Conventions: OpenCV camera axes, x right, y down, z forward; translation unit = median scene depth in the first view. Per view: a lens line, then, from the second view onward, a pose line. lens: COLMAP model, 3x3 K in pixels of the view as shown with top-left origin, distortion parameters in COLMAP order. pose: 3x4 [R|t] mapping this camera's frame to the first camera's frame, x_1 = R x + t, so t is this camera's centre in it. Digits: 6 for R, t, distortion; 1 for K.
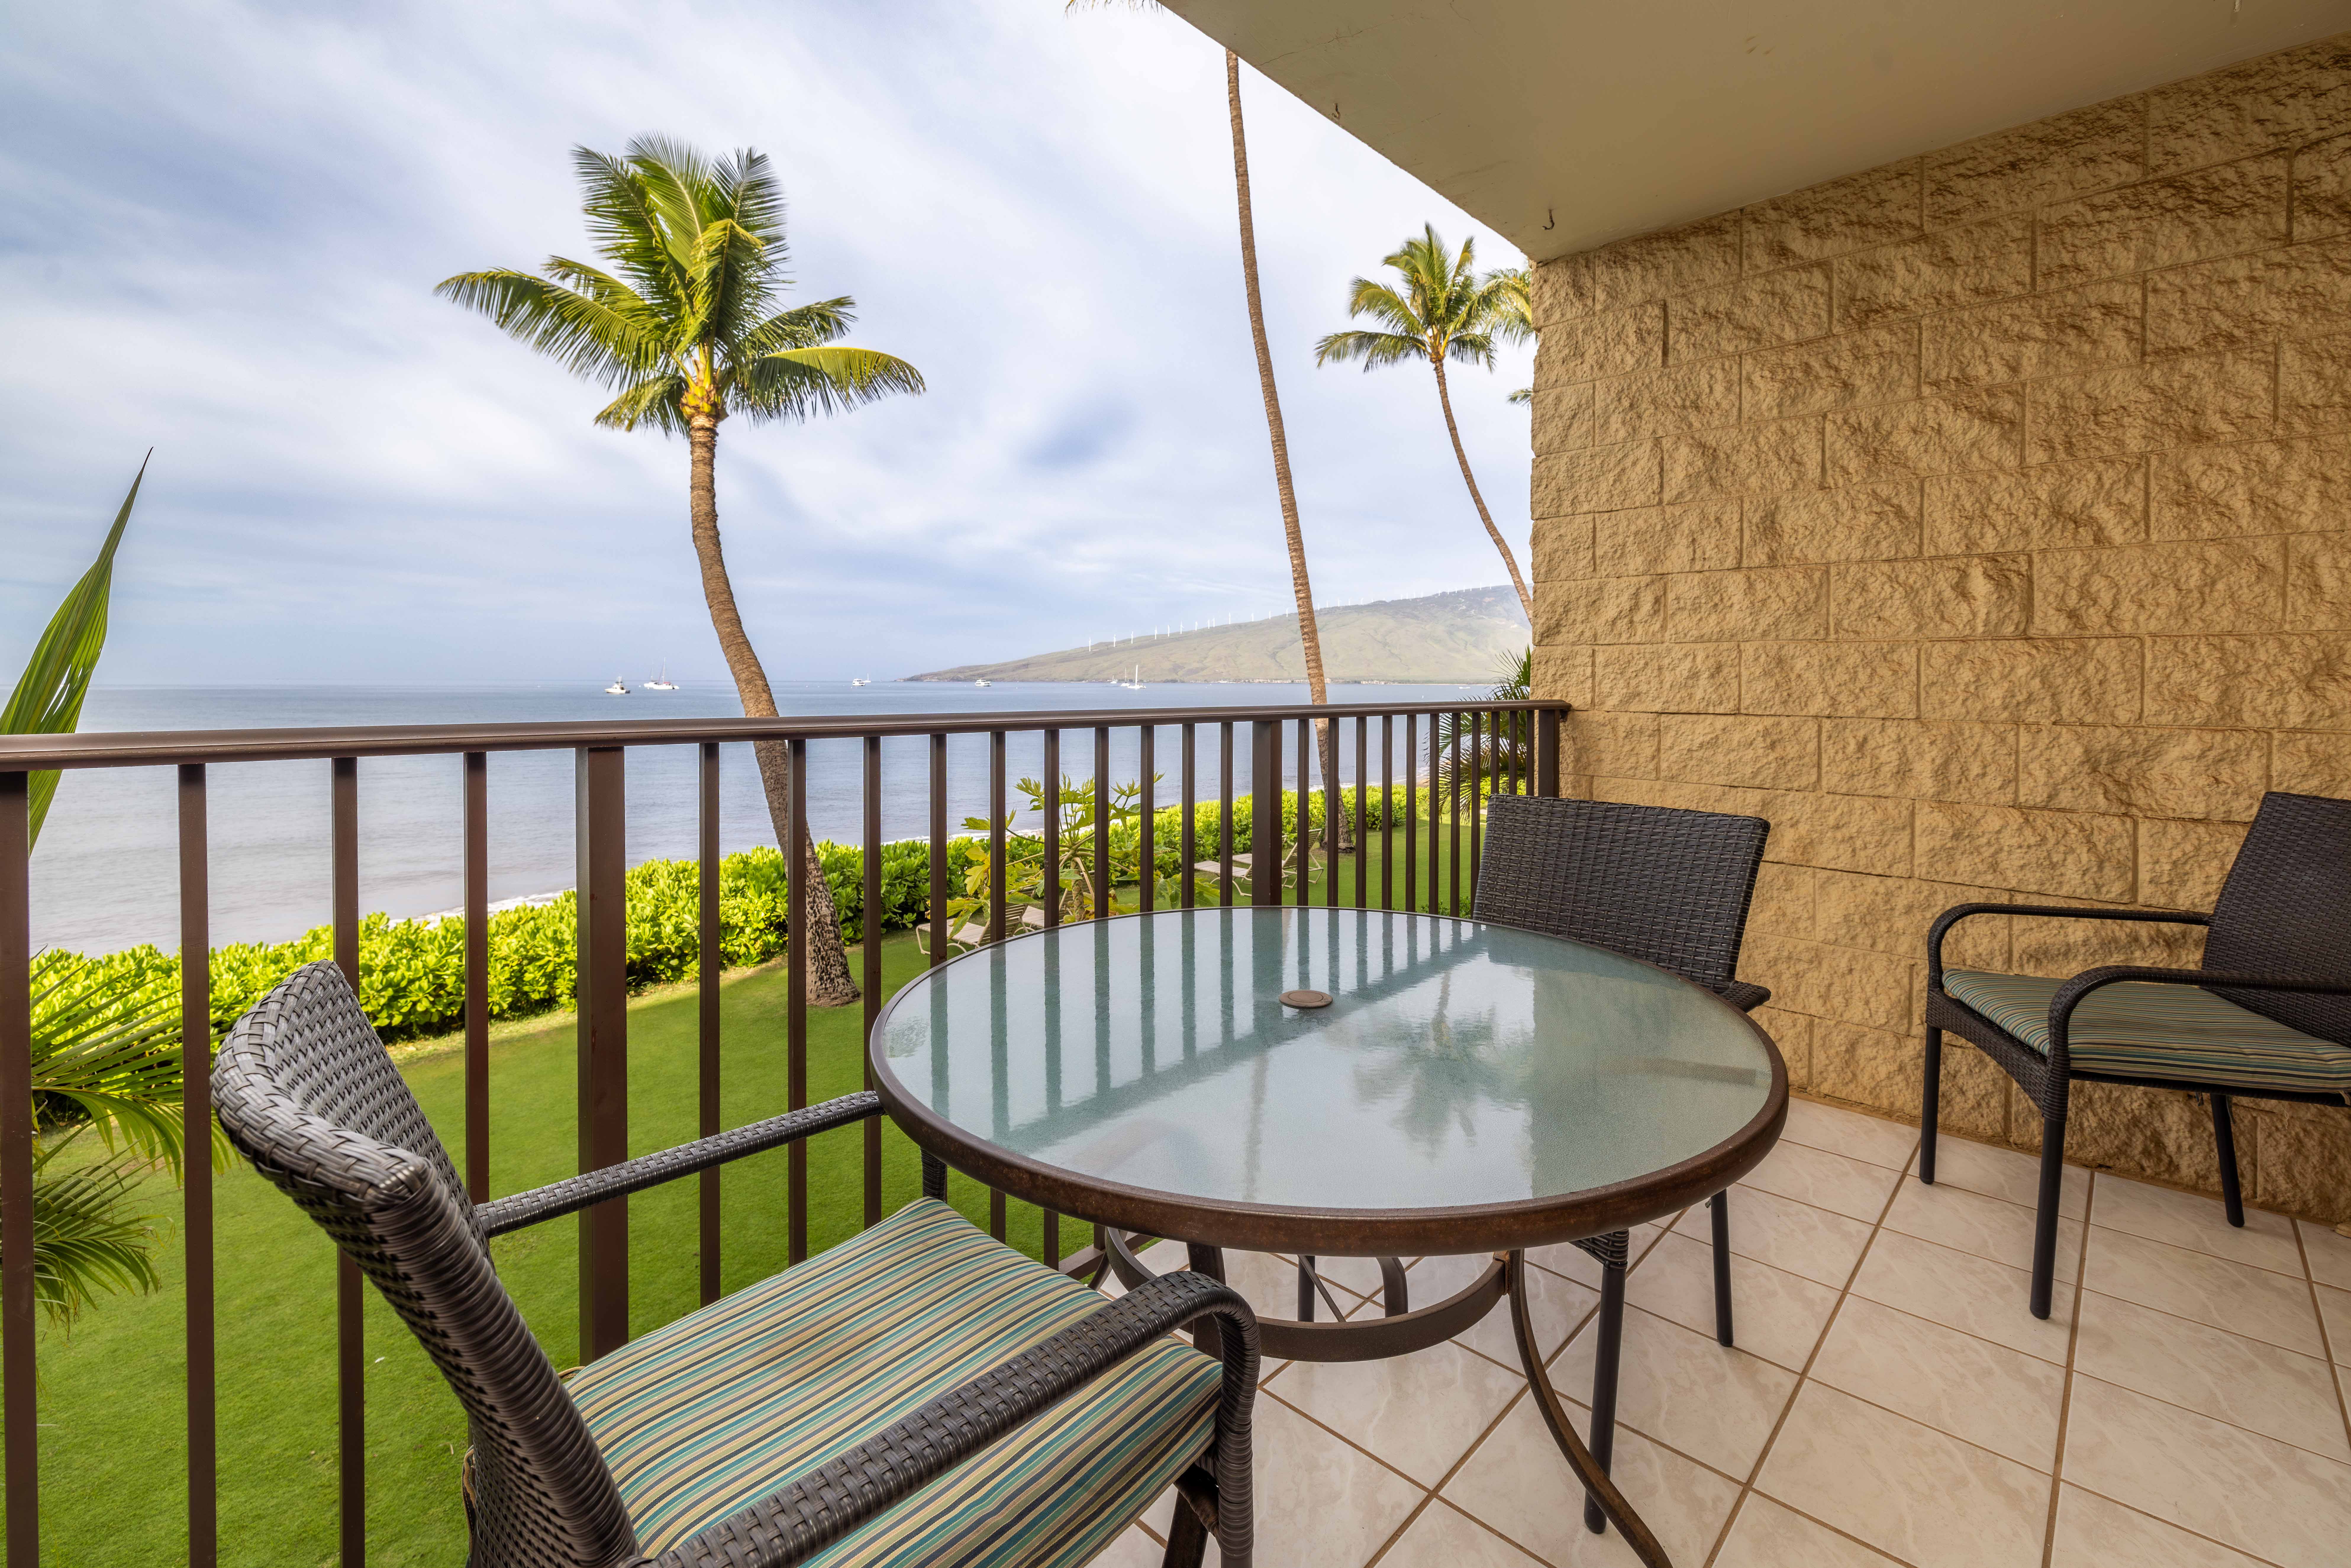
lens RADIAL K [[1019.3, 0, 1179.3], [0, 1019.3, 700.9], [0, 0, 1]] dist [0.001502, -0.000588]
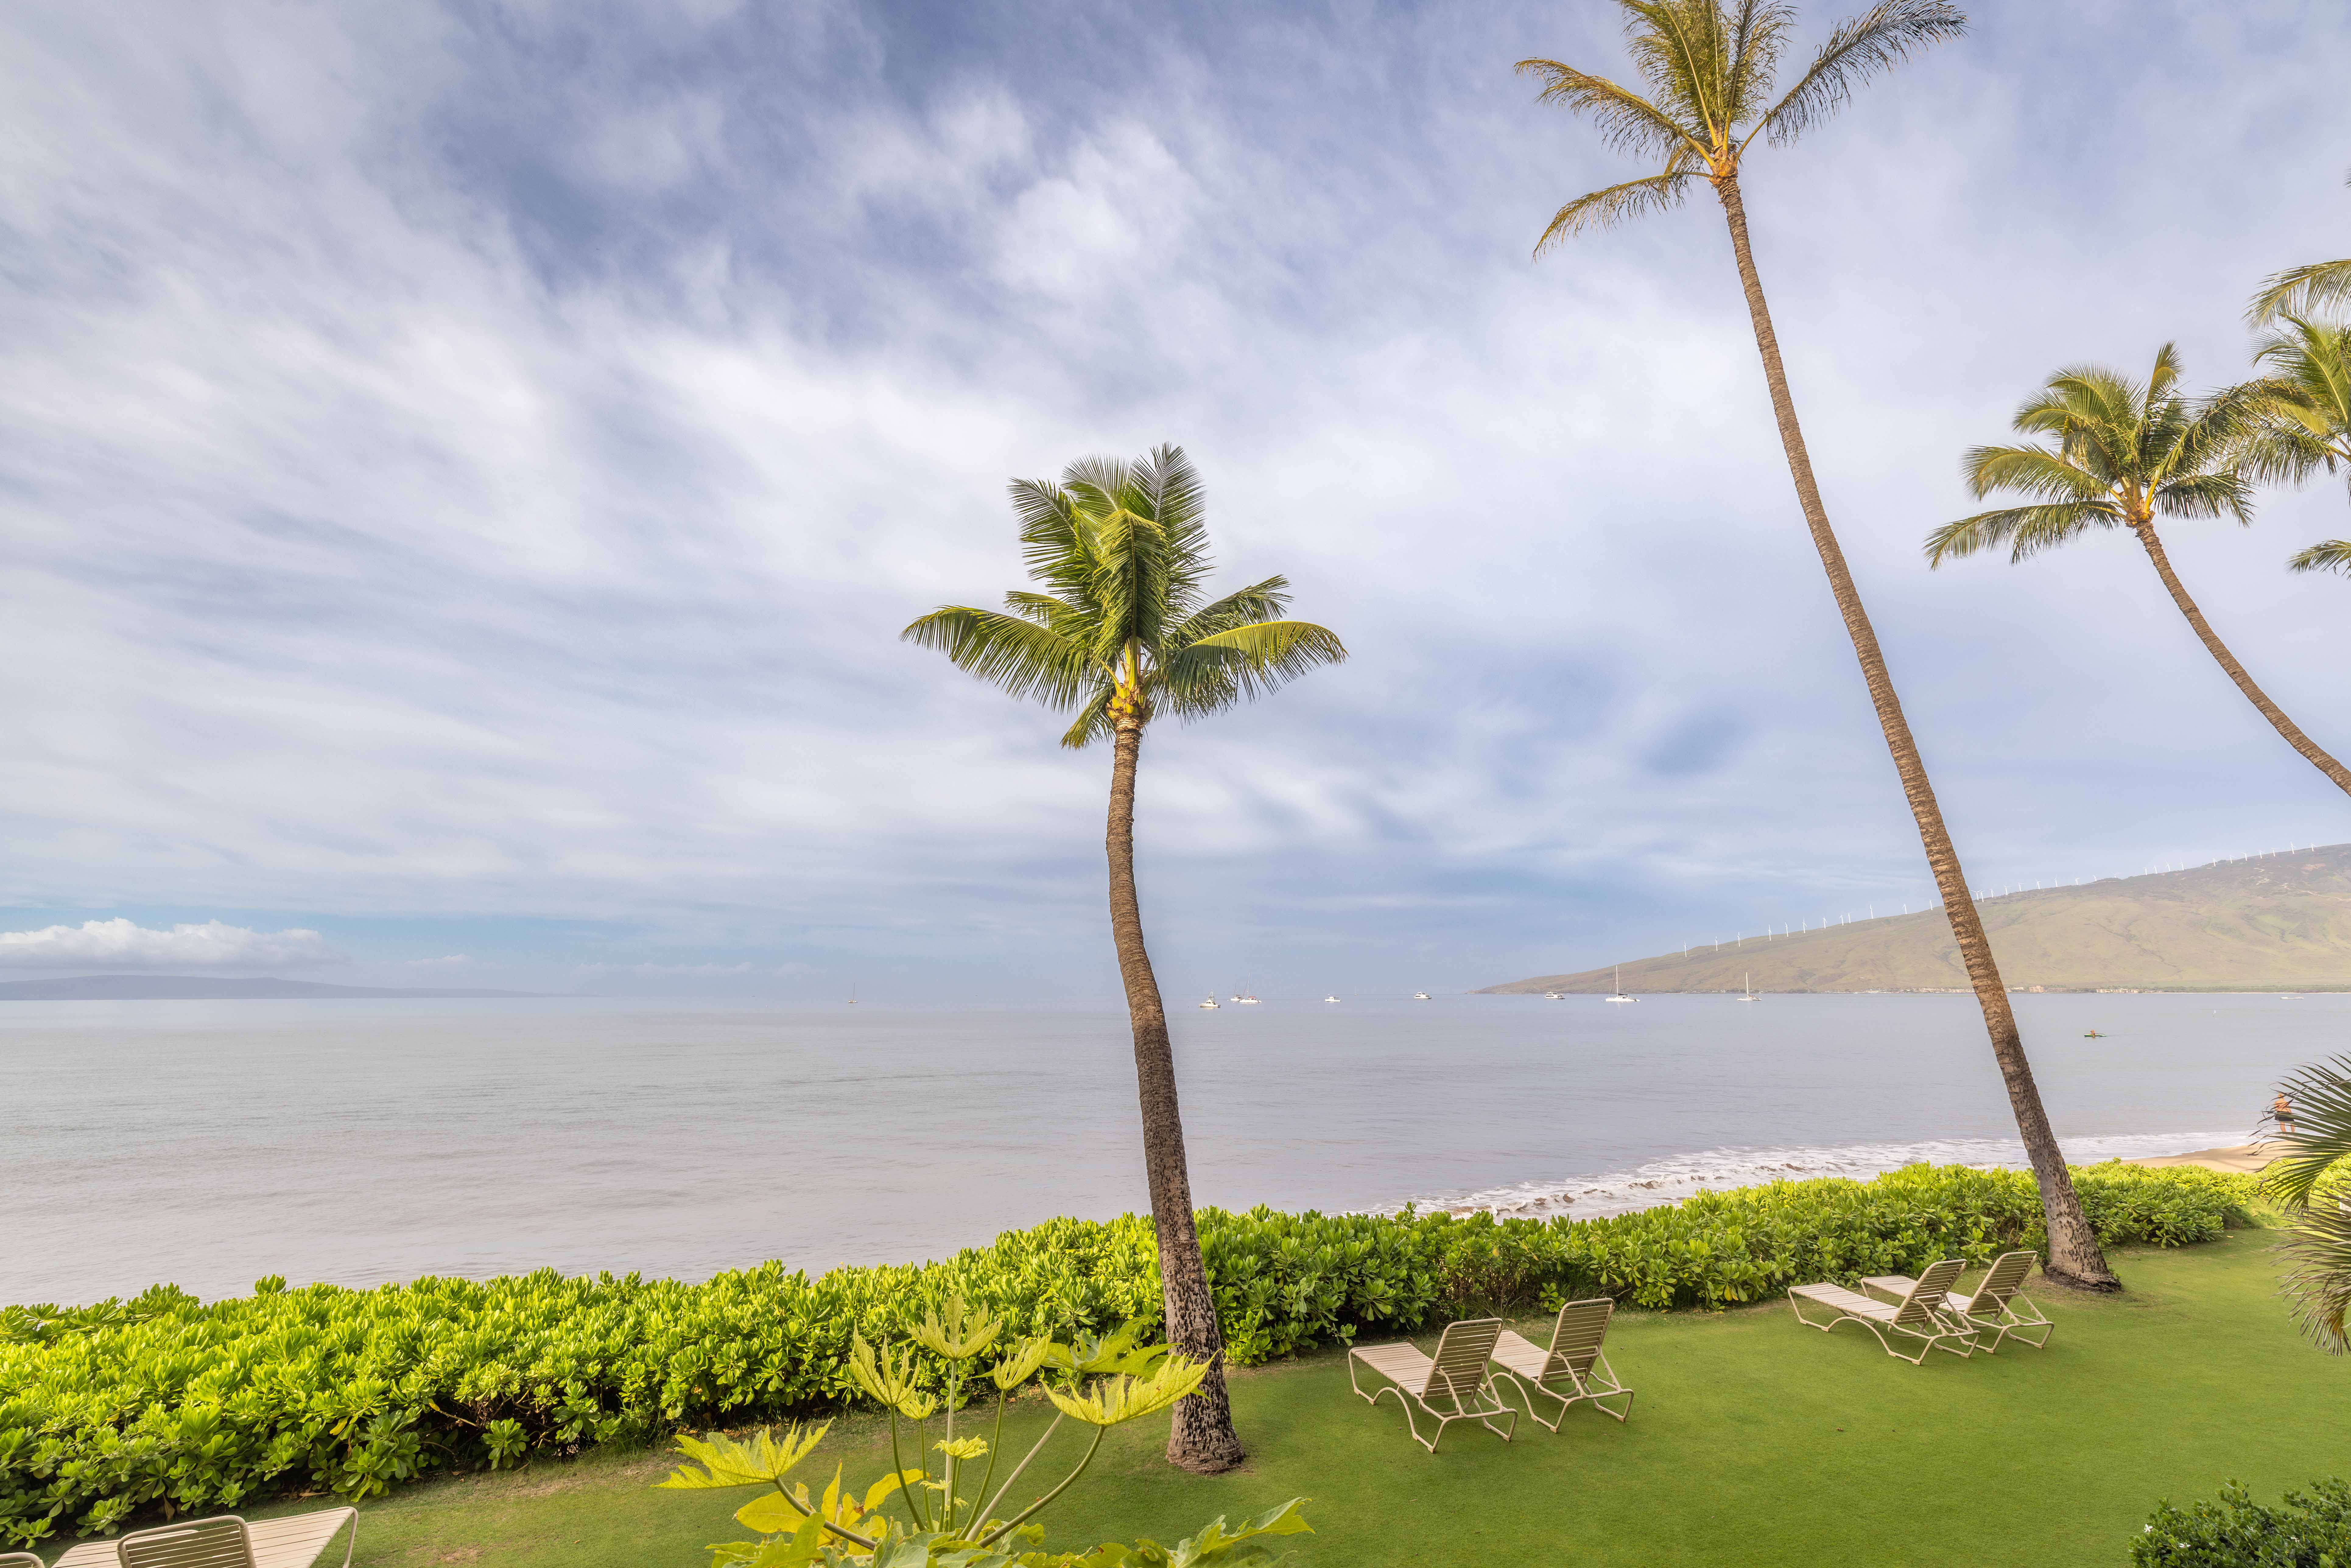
lens RADIAL K [[1040.0, 0, 1194.0], [0, 1040.0, 777.7], [0, 0, 1]] dist [0.001251, 0.000217]
pose [[0.863576, -0.109445, -0.492197, 0.237927], [-0.002312, 0.975288, -0.220923, -0.052673], [0.504213, 0.191922, 0.841983, 0.987644]]
